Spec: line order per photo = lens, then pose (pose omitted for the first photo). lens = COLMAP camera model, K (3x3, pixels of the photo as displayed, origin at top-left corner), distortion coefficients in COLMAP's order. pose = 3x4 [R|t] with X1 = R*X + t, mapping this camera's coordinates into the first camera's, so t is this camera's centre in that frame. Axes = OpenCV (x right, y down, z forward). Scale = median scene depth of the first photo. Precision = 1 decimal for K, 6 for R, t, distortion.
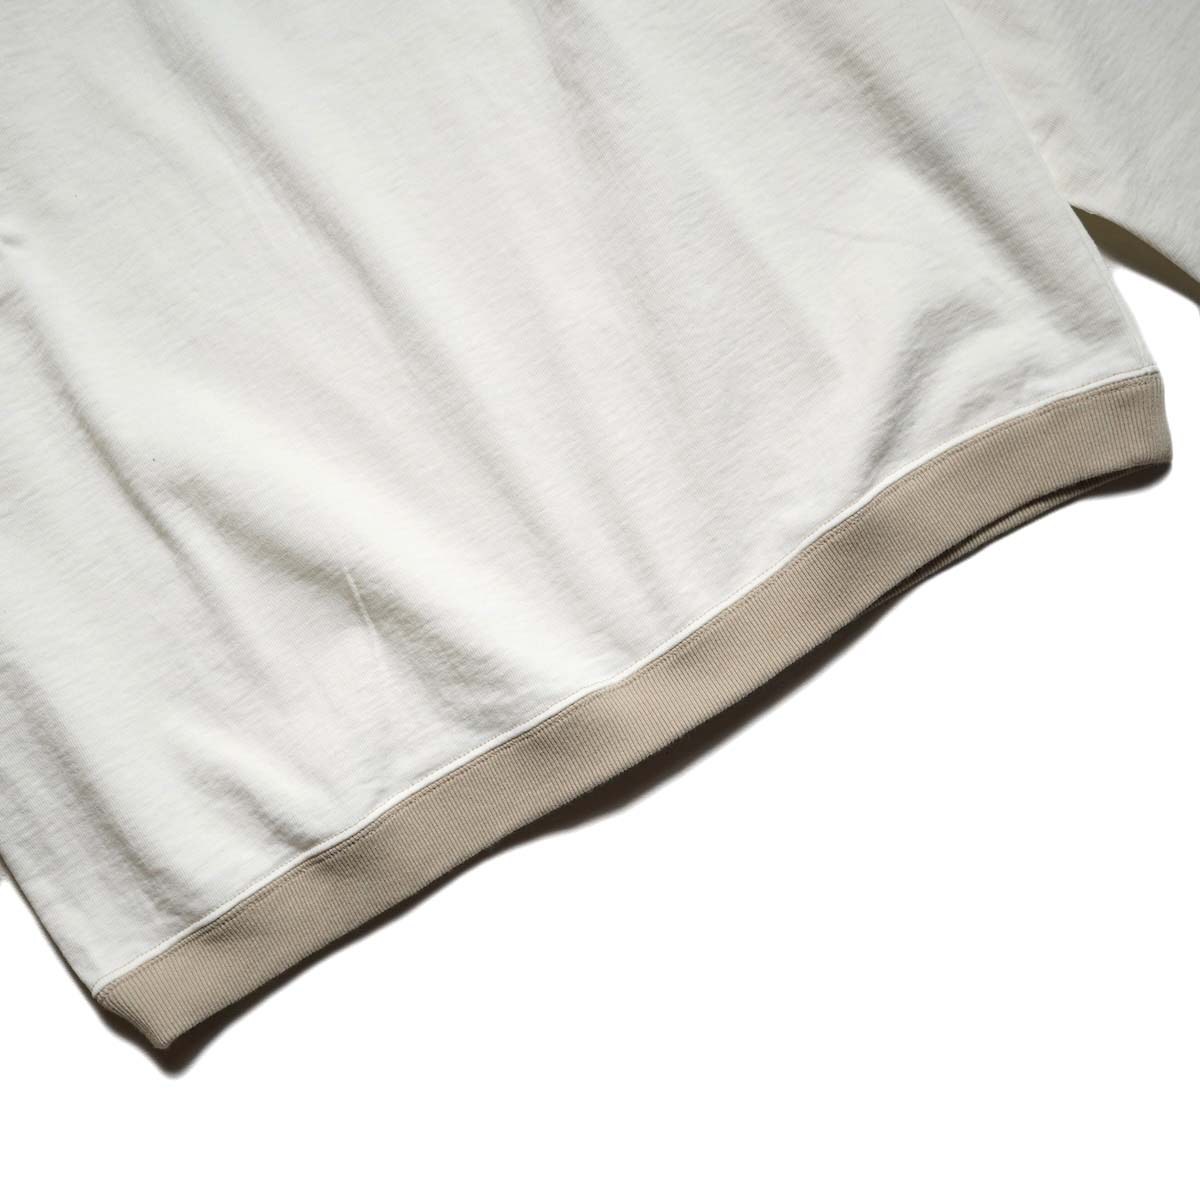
lens RADIAL K [[1484.2, 0, 600.0], [0, 1484.2, 600.0], [0, 0, 1]] dist [-0.000451, 0.042242]
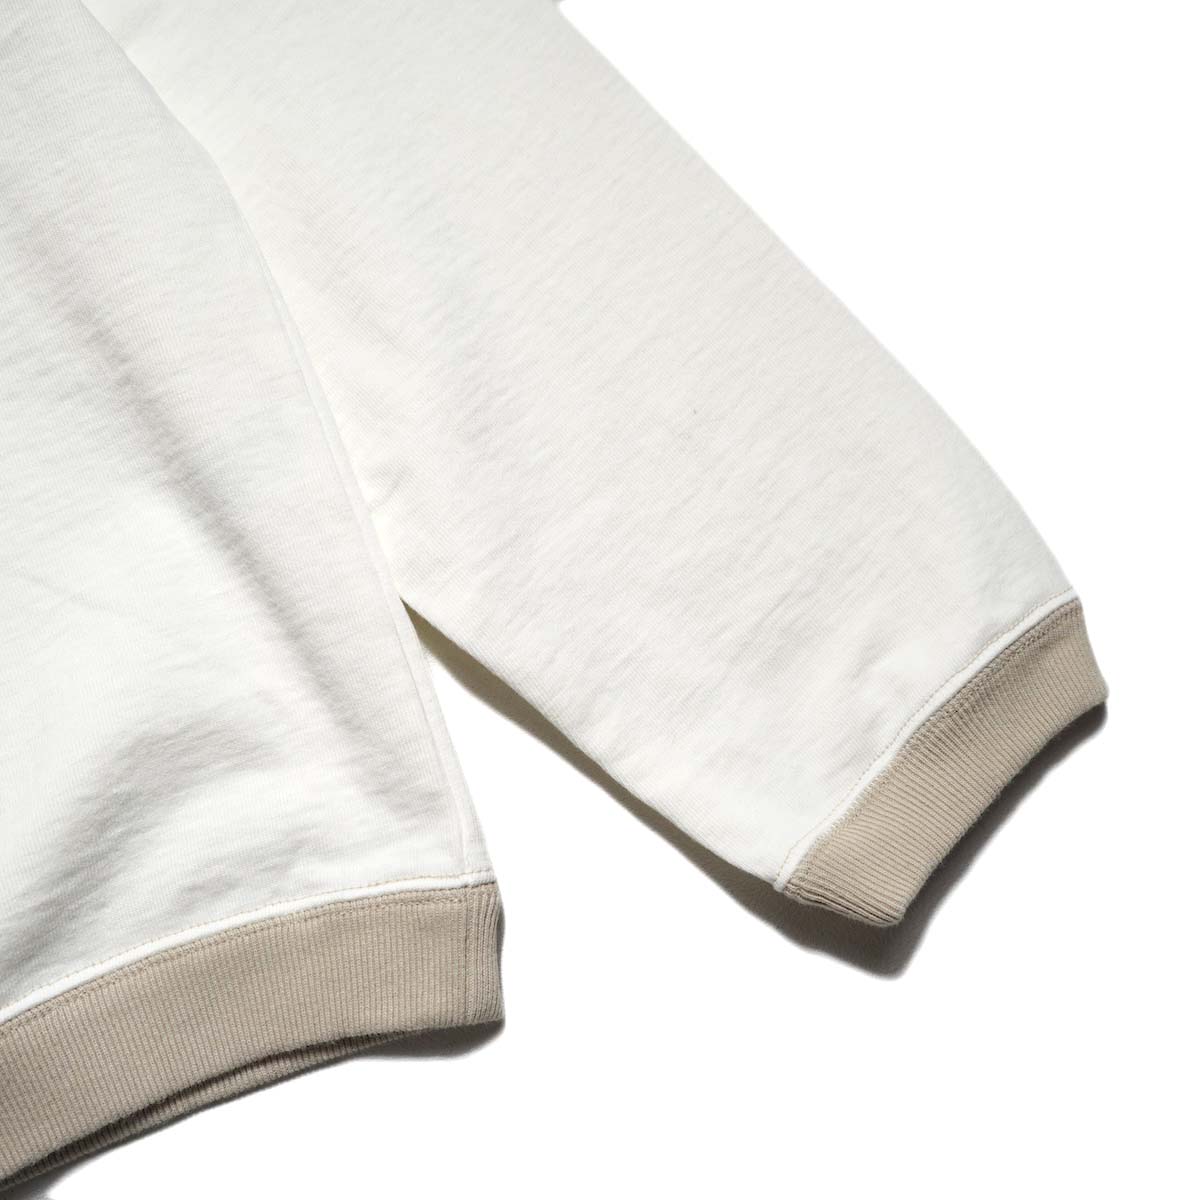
lens RADIAL K [[1484.2, 0, 600.0], [0, 1484.2, 600.0], [0, 0, 1]] dist [-0.000451, 0.042242]
pose [[0.986000, 0.150547, 0.071684, 0.354158], [-0.142610, 0.984161, -0.105310, -0.210223], [-0.086403, 0.093613, 0.991852, 0.345546]]
